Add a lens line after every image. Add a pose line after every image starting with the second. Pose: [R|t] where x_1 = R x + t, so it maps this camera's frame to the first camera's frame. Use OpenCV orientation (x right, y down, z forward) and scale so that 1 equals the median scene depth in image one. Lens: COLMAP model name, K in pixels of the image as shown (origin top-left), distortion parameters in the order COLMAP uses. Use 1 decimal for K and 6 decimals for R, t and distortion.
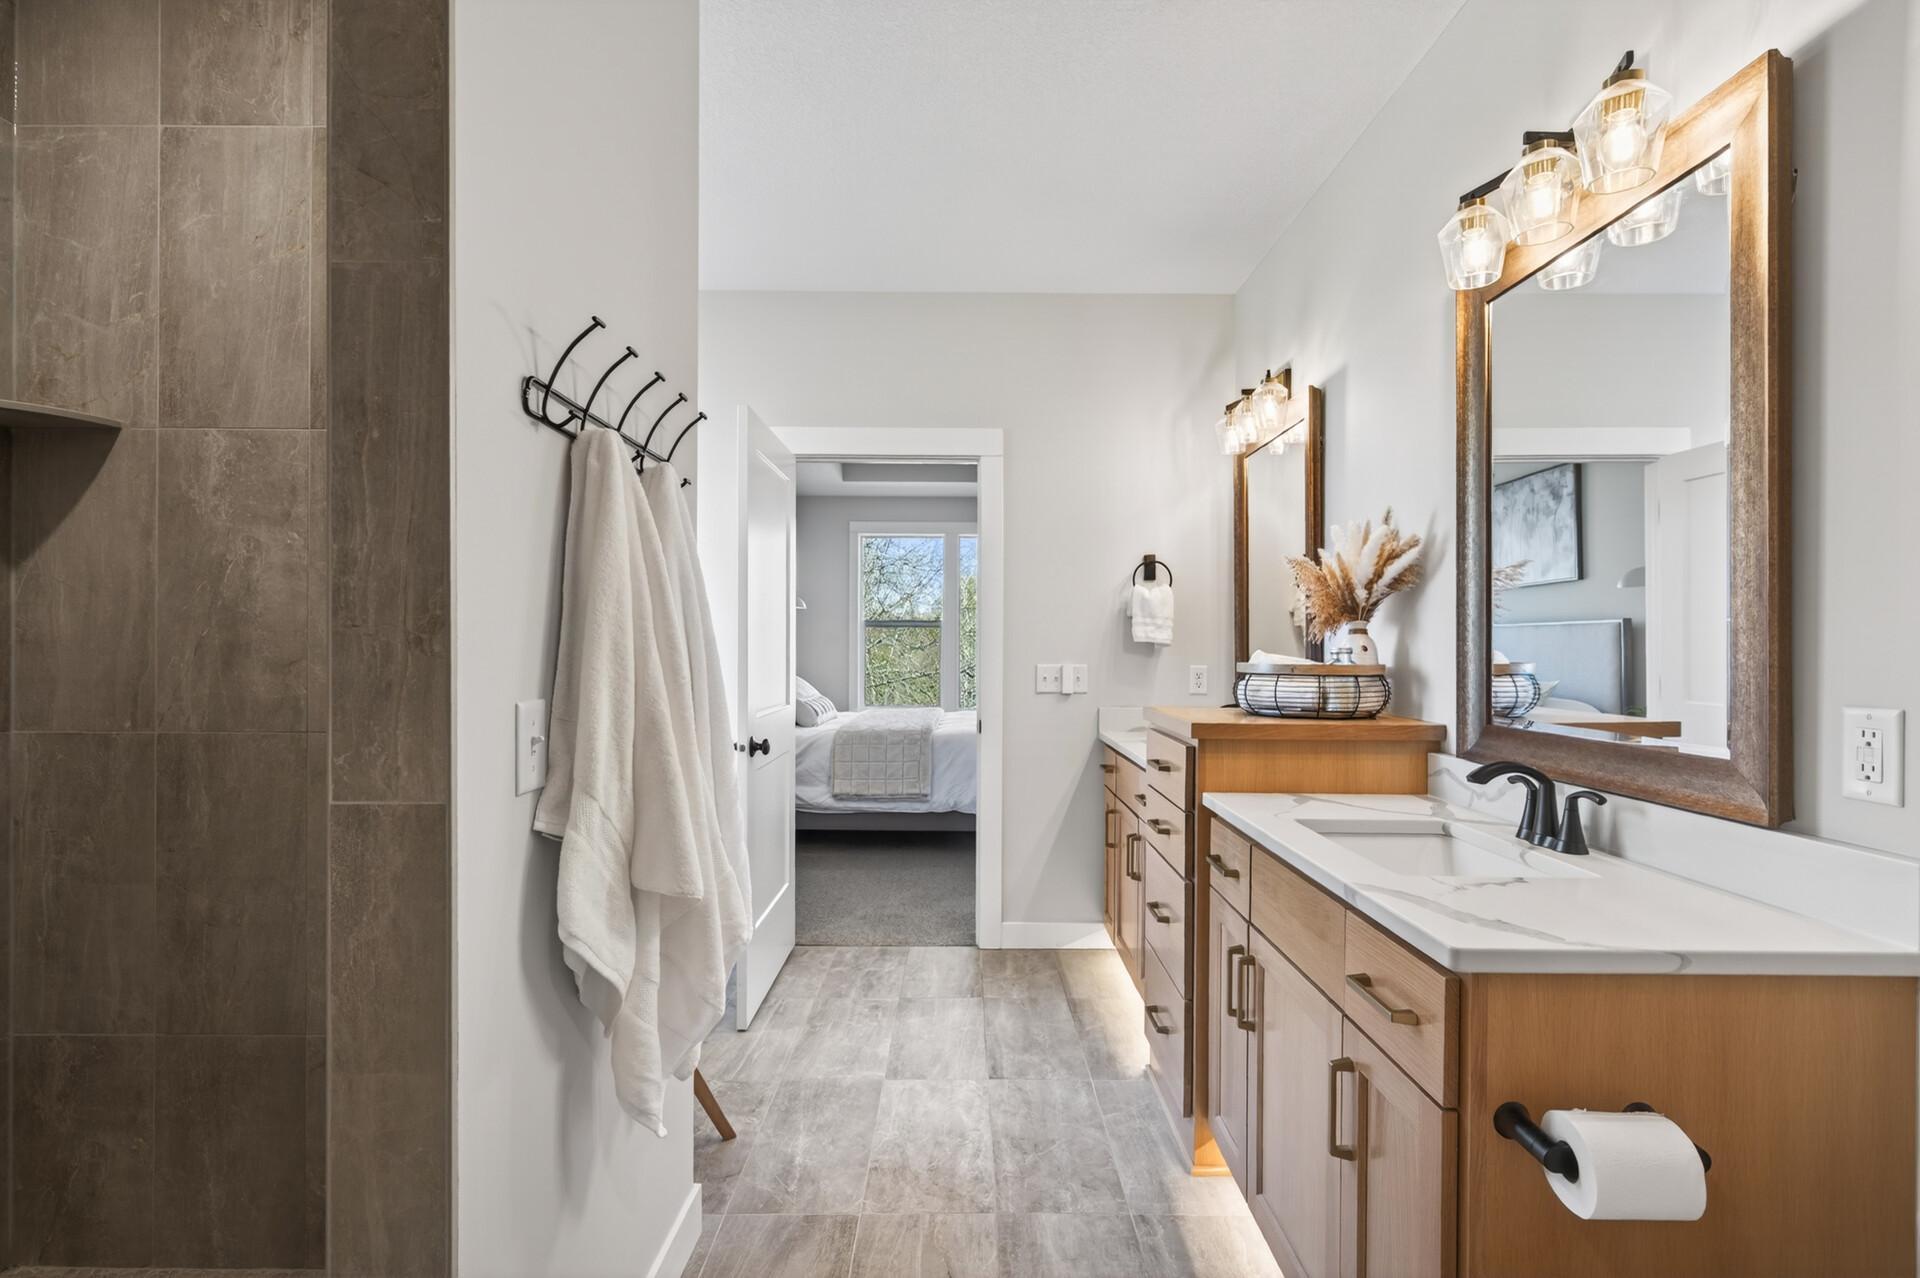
lens RADIAL K [[891.0, 0, 956.6], [0, 891.0, 643.7], [0, 0, 1]] dist [-0.003727, 0.001197]
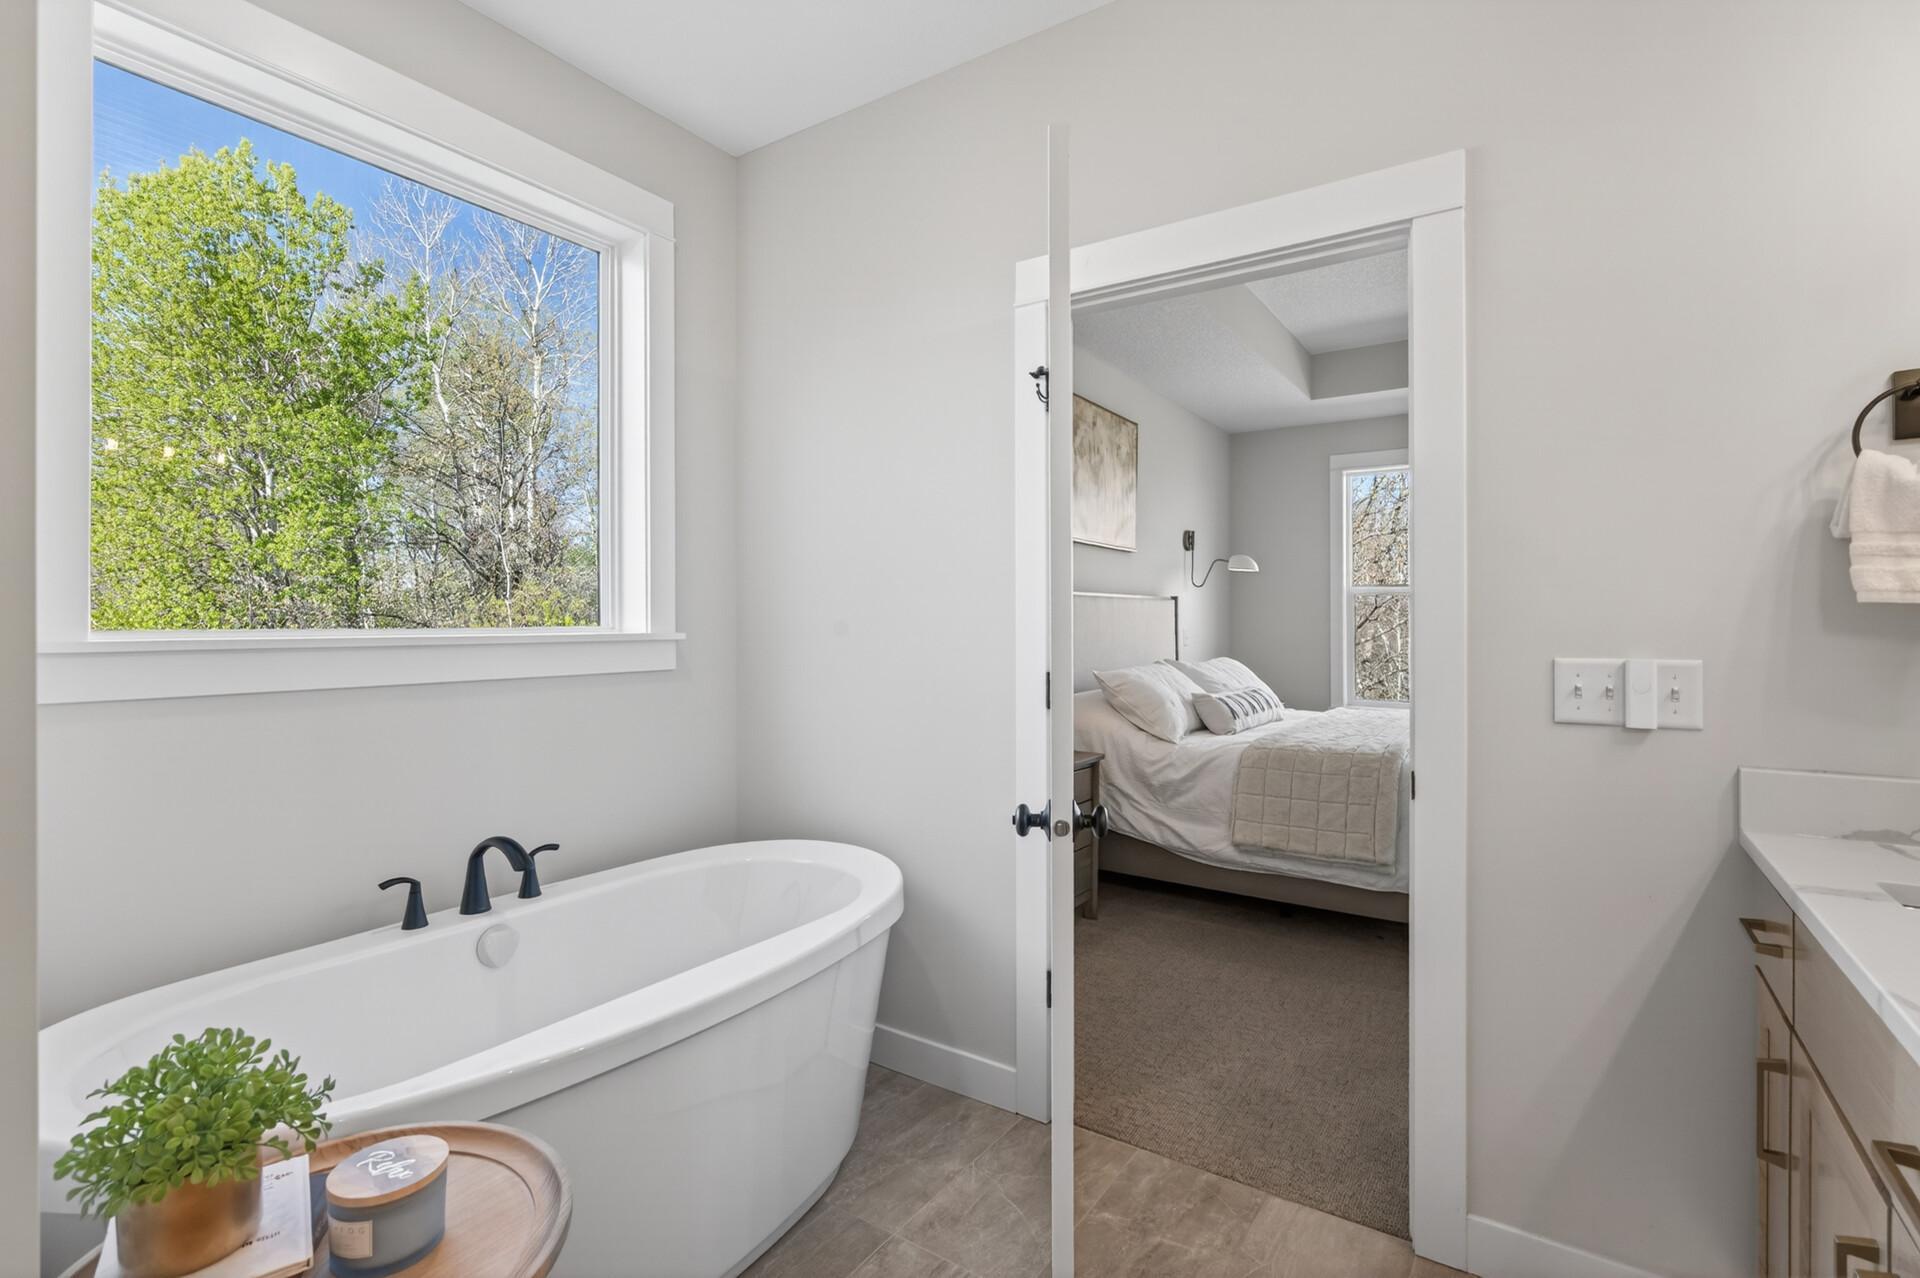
lens RADIAL K [[891.0, 0, 968.1], [0, 891.0, 625.9], [0, 0, 1]] dist [-0.003727, 0.001197]
pose [[0.836129, -0.005229, -0.548509, 0.089014], [0.009074, 0.999950, 0.004299, 0.002573], [0.548458, -0.008572, 0.836134, 0.471054]]
